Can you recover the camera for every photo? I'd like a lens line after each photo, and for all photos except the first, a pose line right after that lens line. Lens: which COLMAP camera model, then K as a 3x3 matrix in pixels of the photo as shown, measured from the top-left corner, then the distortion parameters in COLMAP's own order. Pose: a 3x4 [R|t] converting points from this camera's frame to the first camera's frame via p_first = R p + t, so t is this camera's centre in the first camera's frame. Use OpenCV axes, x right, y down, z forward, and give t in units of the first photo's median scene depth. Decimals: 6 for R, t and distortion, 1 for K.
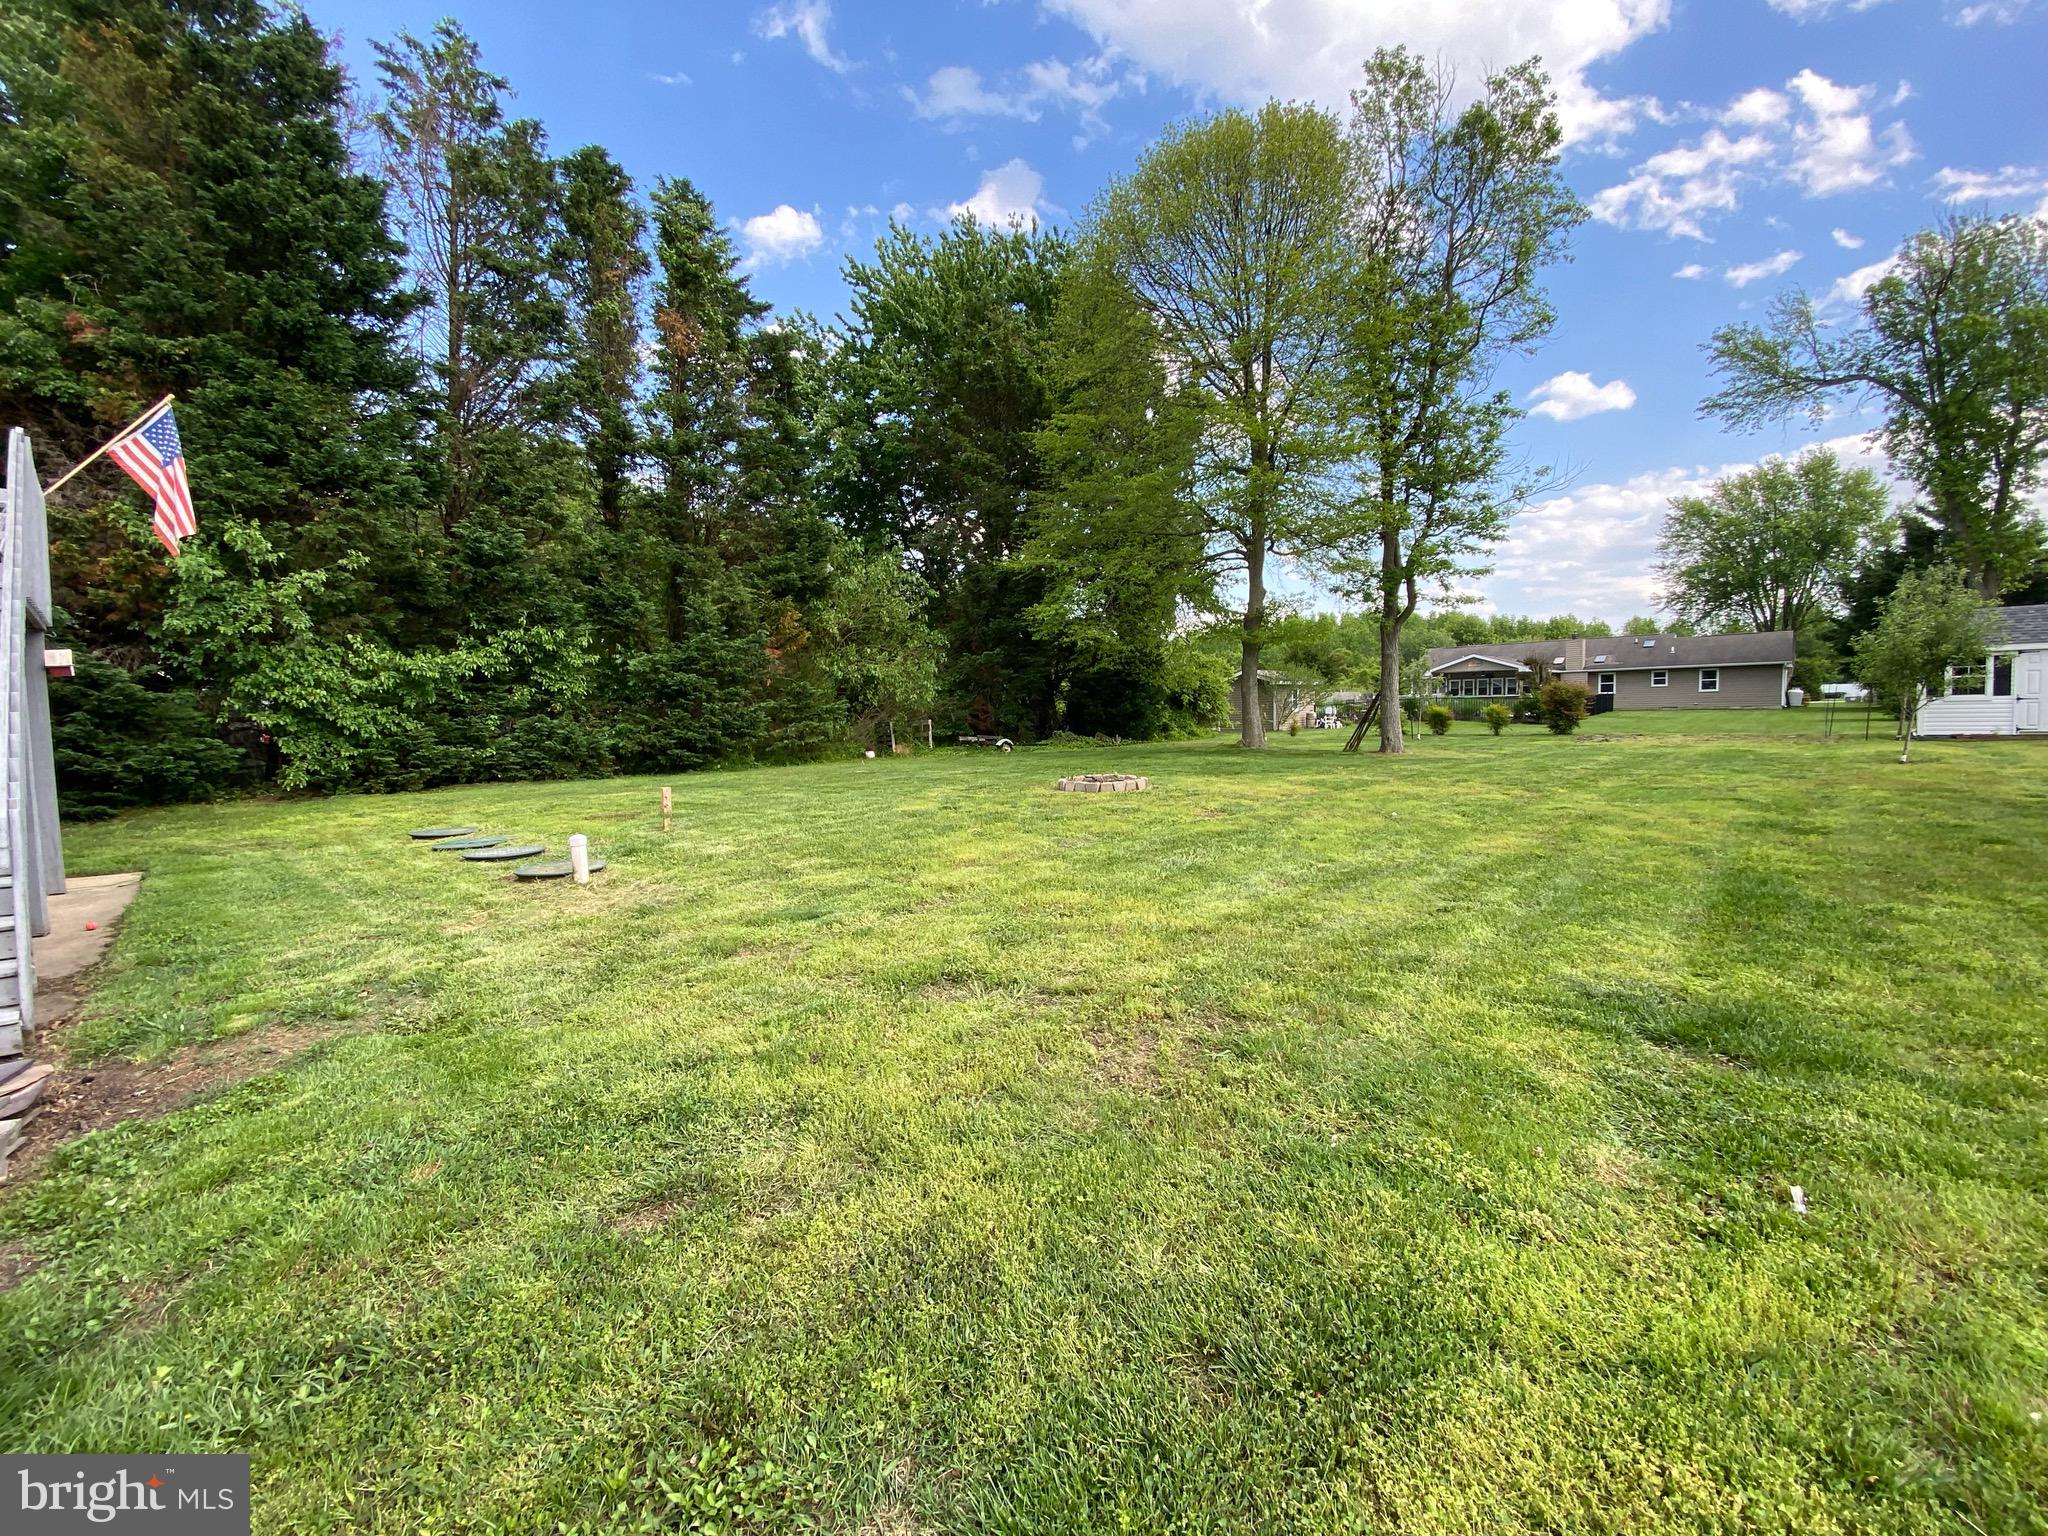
lens RADIAL K [[834.0, 0, 1011.8], [0, 834.0, 769.9], [0, 0, 1]] dist [0.024856, -0.021563]
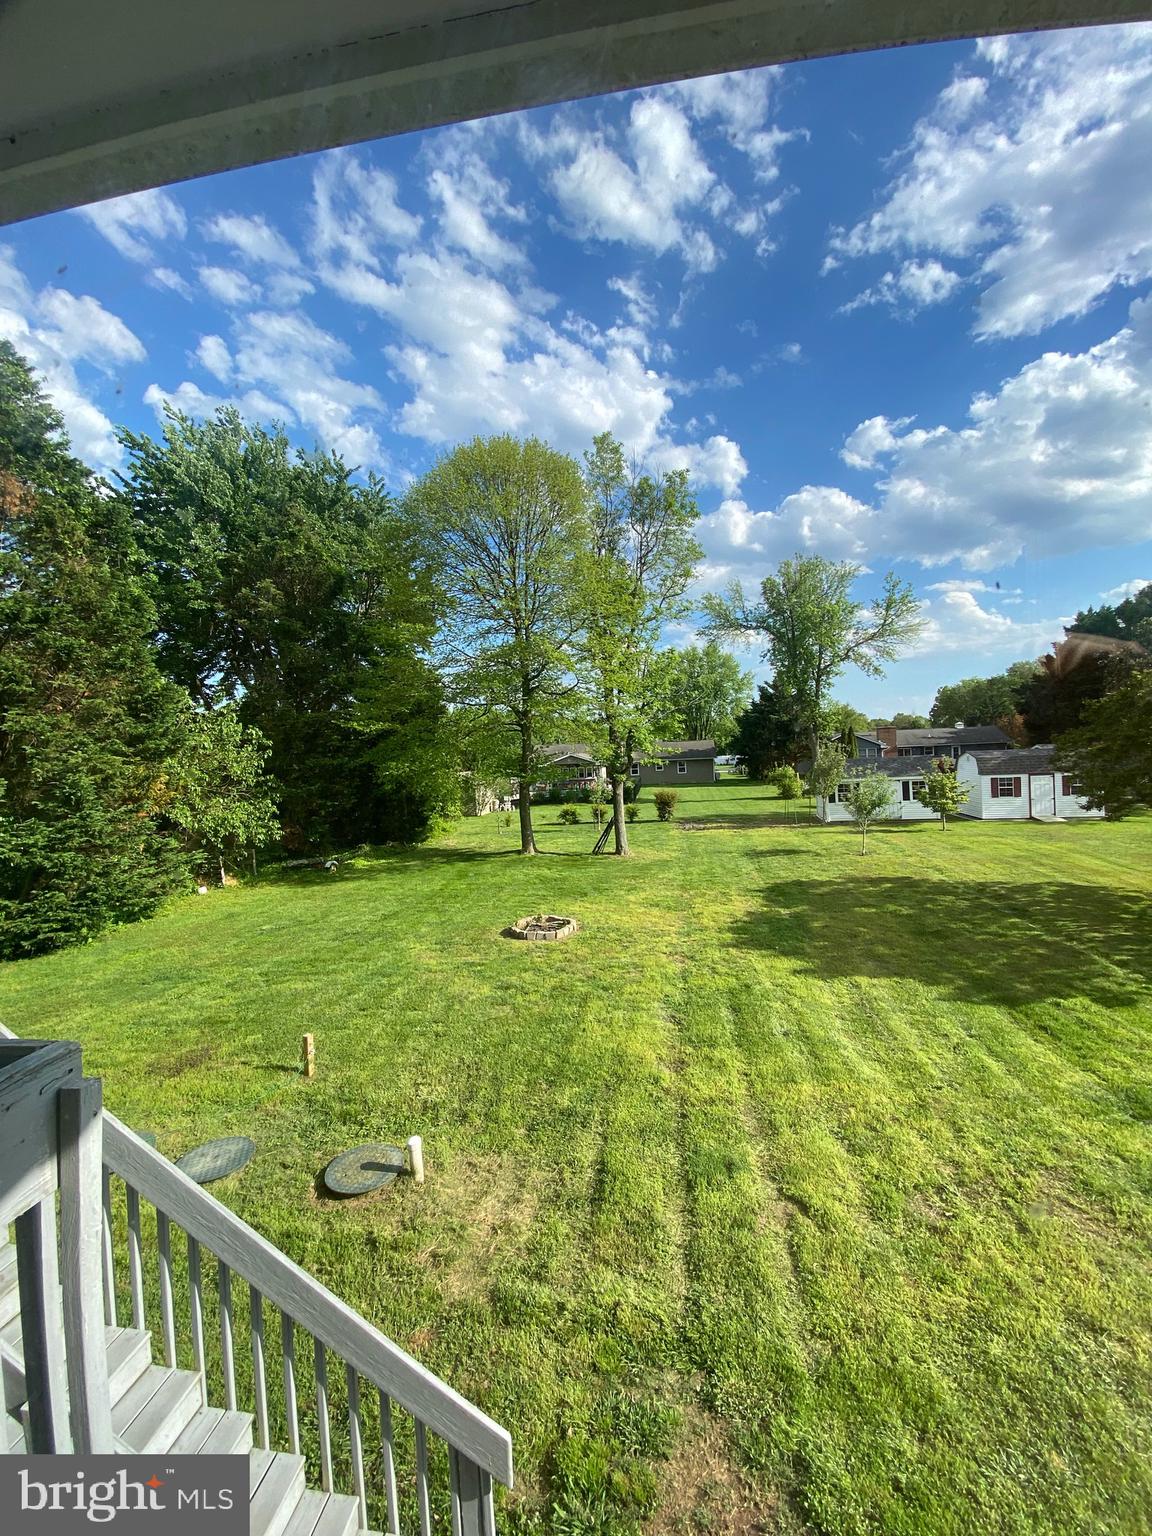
lens RADIAL K [[625.5, 0, 576.0], [0, 625.5, 768.0], [0, 0, 1]] dist [0.024856, -0.021563]
pose [[0.826979, -0.026858, 0.561591, -0.197806], [0.068565, 0.996221, -0.053322, -0.086451], [-0.558037, 0.082601, 0.825695, 0.036689]]
